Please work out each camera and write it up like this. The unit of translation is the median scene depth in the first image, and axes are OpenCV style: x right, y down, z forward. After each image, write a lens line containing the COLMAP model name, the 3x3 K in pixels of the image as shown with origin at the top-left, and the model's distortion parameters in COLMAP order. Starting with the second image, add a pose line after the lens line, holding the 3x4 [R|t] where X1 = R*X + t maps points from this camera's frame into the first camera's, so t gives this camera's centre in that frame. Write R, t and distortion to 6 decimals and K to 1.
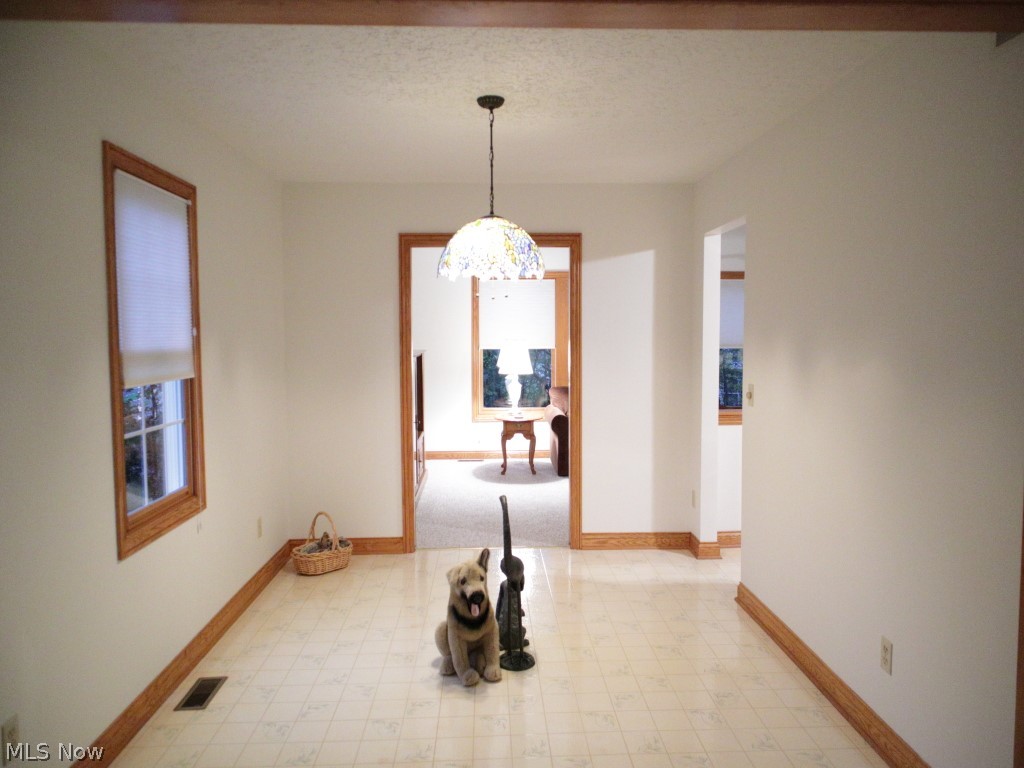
lens RADIAL K [[681.7, 0, 512.0], [0, 681.7, 384.0], [0, 0, 1]] dist [-0.000071, -0.000251]
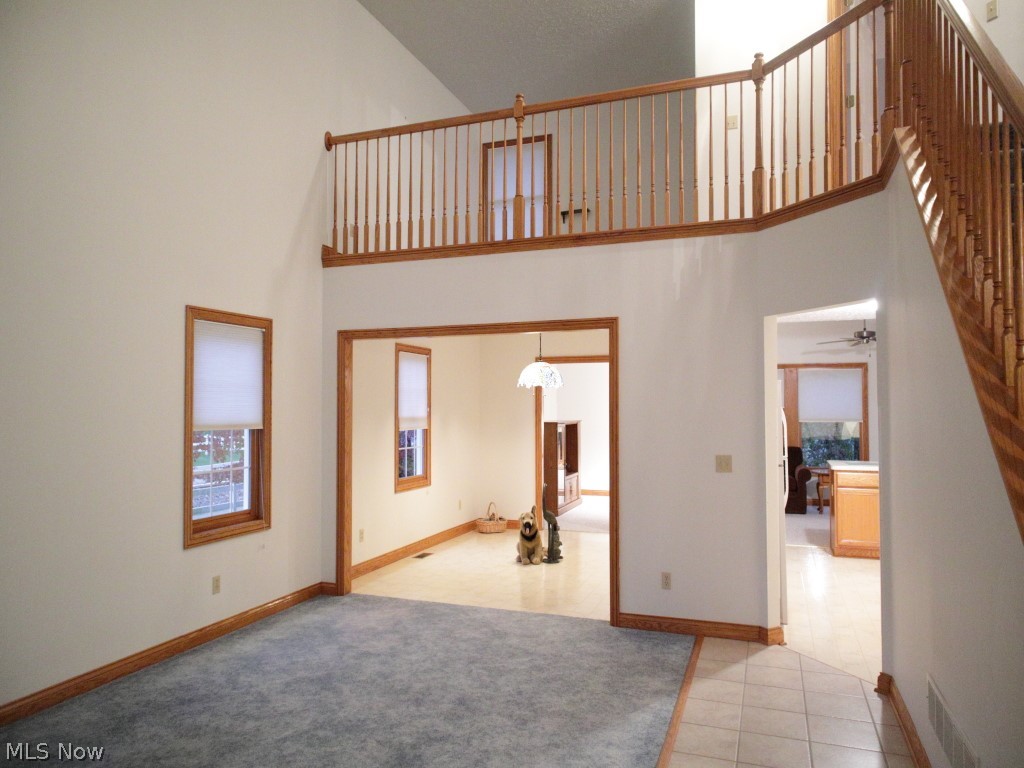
lens RADIAL K [[695.2, 0, 512.0], [0, 695.2, 384.0], [0, 0, 1]] dist [-0.003613, -0.000373]
pose [[0.919205, -0.008684, -0.393683, 0.539987], [-0.031999, 0.994803, -0.096659, 0.043421], [0.392476, 0.101447, 0.914150, -0.794490]]
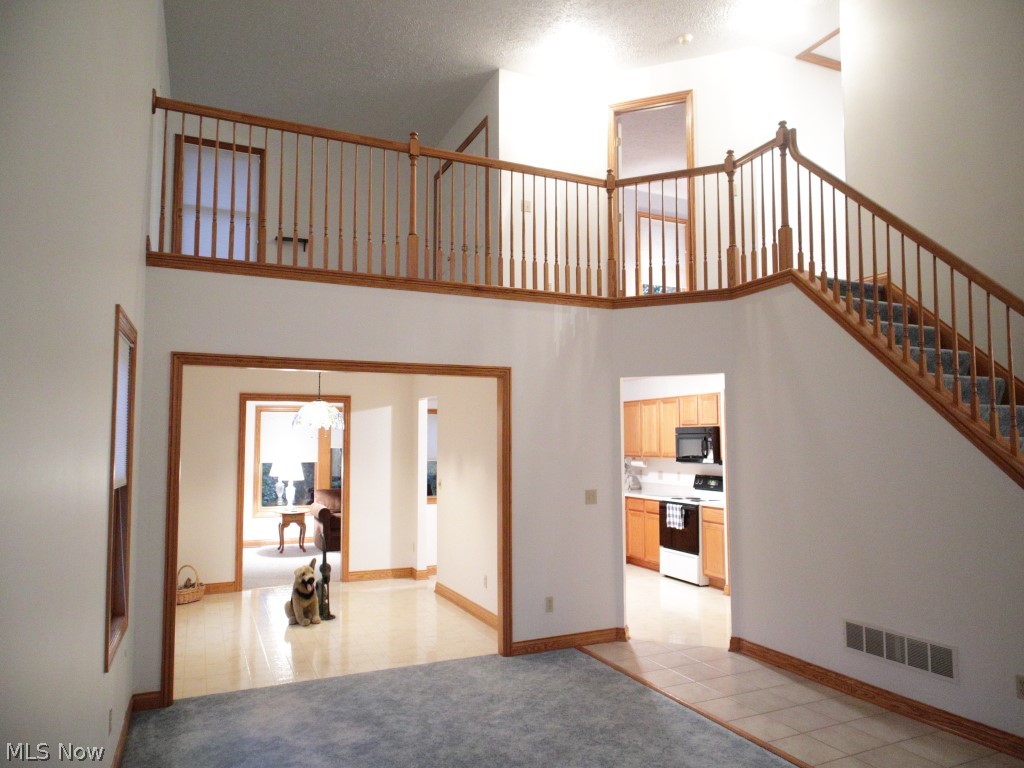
lens RADIAL K [[693.3, 0, 512.5], [0, 693.3, 395.1], [0, 0, 1]] dist [-0.001181, -0.000070]
pose [[0.924163, 0.030159, 0.380806, -0.198625], [0.026579, 0.989386, -0.142862, 0.044652], [-0.381073, 0.142149, 0.913552, -0.818437]]
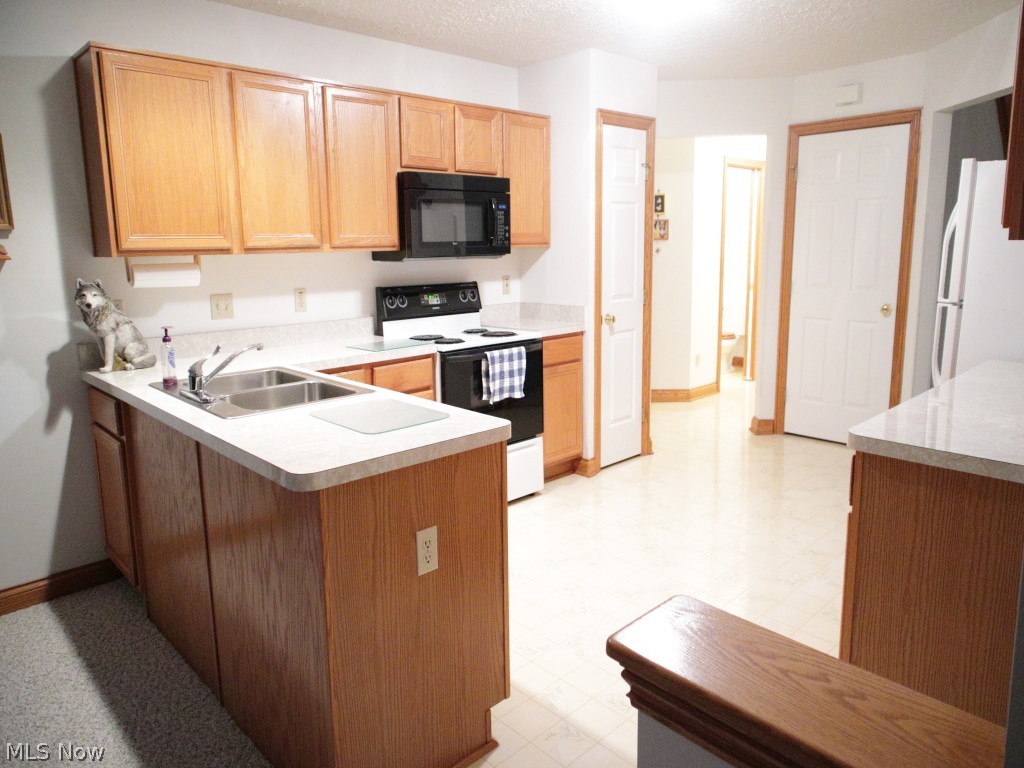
lens RADIAL K [[690.3, 0, 514.5], [0, 690.3, 361.3], [0, 0, 1]] dist [-0.002048, -0.001183]
pose [[-0.661040, -0.111072, 0.742085, 0.278473], [0.078346, 0.973361, 0.215478, -0.078318], [-0.746250, 0.200579, -0.634728, 1.206478]]
